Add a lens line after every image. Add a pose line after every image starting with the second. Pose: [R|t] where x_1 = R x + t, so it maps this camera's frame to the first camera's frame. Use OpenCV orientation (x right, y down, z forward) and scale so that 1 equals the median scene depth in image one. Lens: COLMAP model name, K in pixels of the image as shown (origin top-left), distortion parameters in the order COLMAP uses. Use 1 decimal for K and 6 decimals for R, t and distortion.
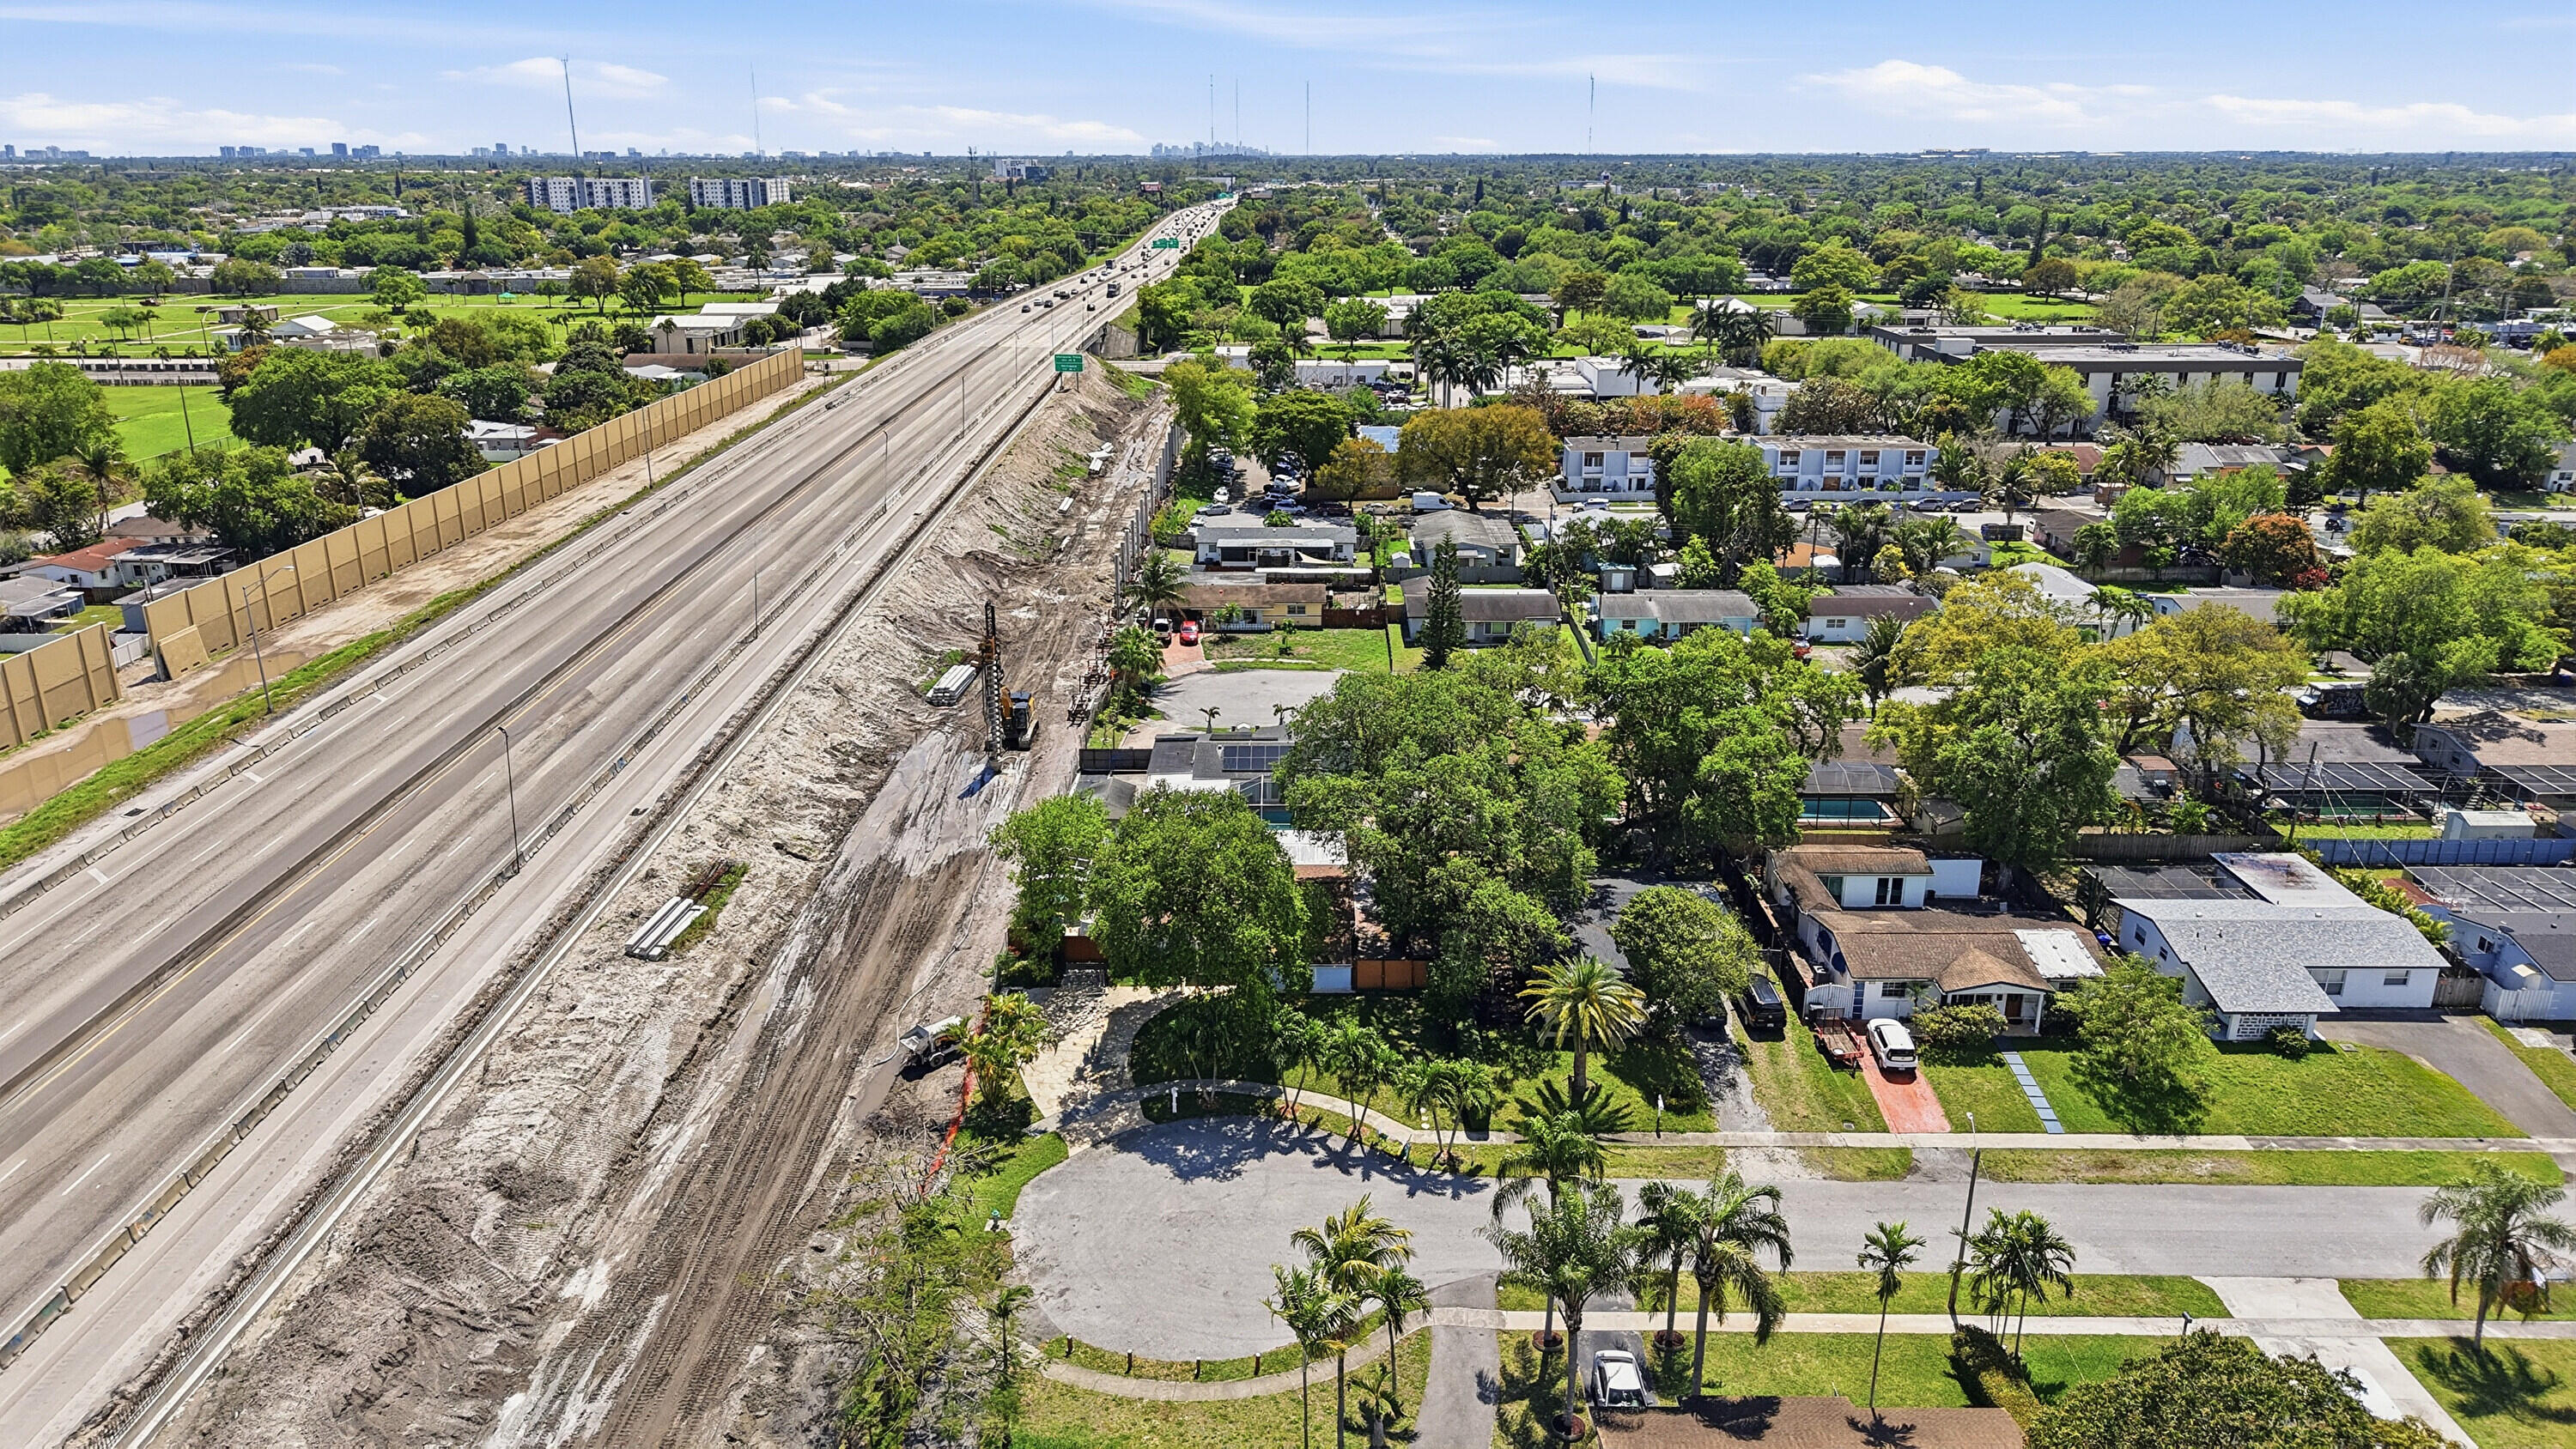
lens RADIAL K [[1702.0, 0, 1289.6], [0, 1702.0, 726.3], [0, 0, 1]] dist [0.024642, -0.031638]
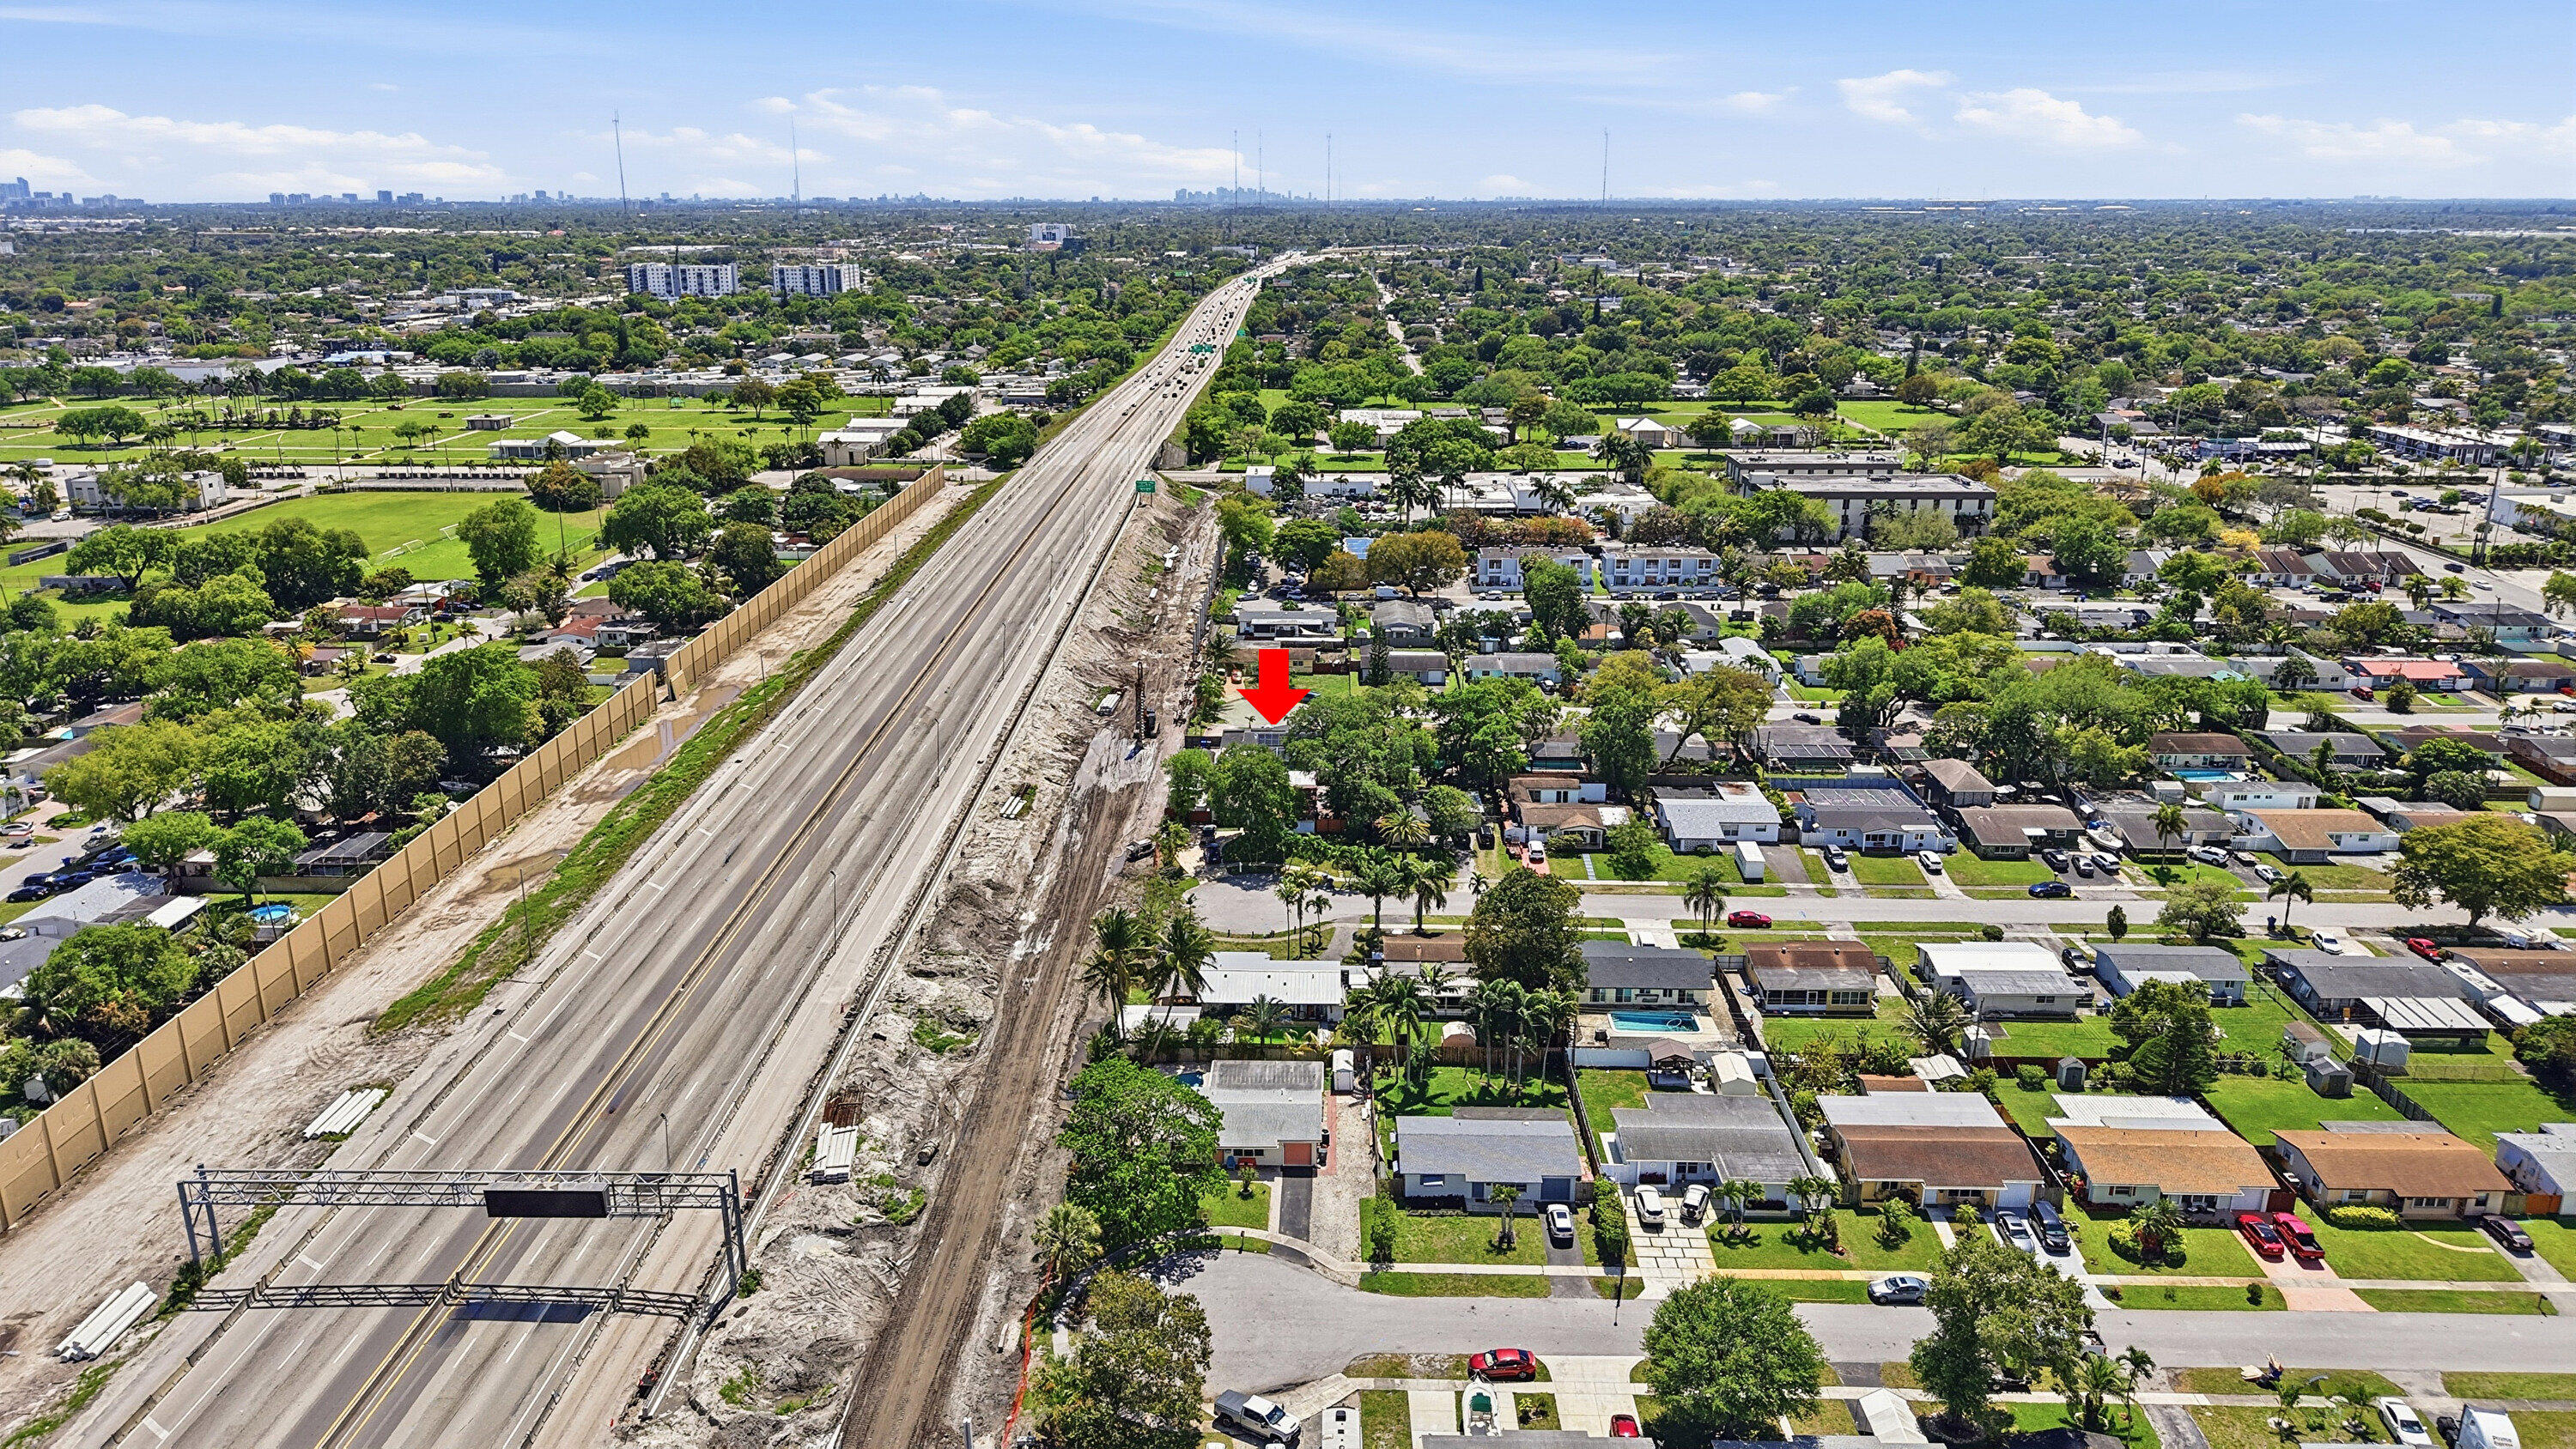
lens RADIAL K [[1702.0, 0, 1280.3], [0, 1702.0, 721.5], [0, 0, 1]] dist [0.024642, -0.031638]
pose [[0.999847, 0.004855, -0.016790, 0.014174], [-0.005280, 0.999665, -0.025337, 0.032400], [0.016661, 0.025422, 0.999538, -0.683465]]
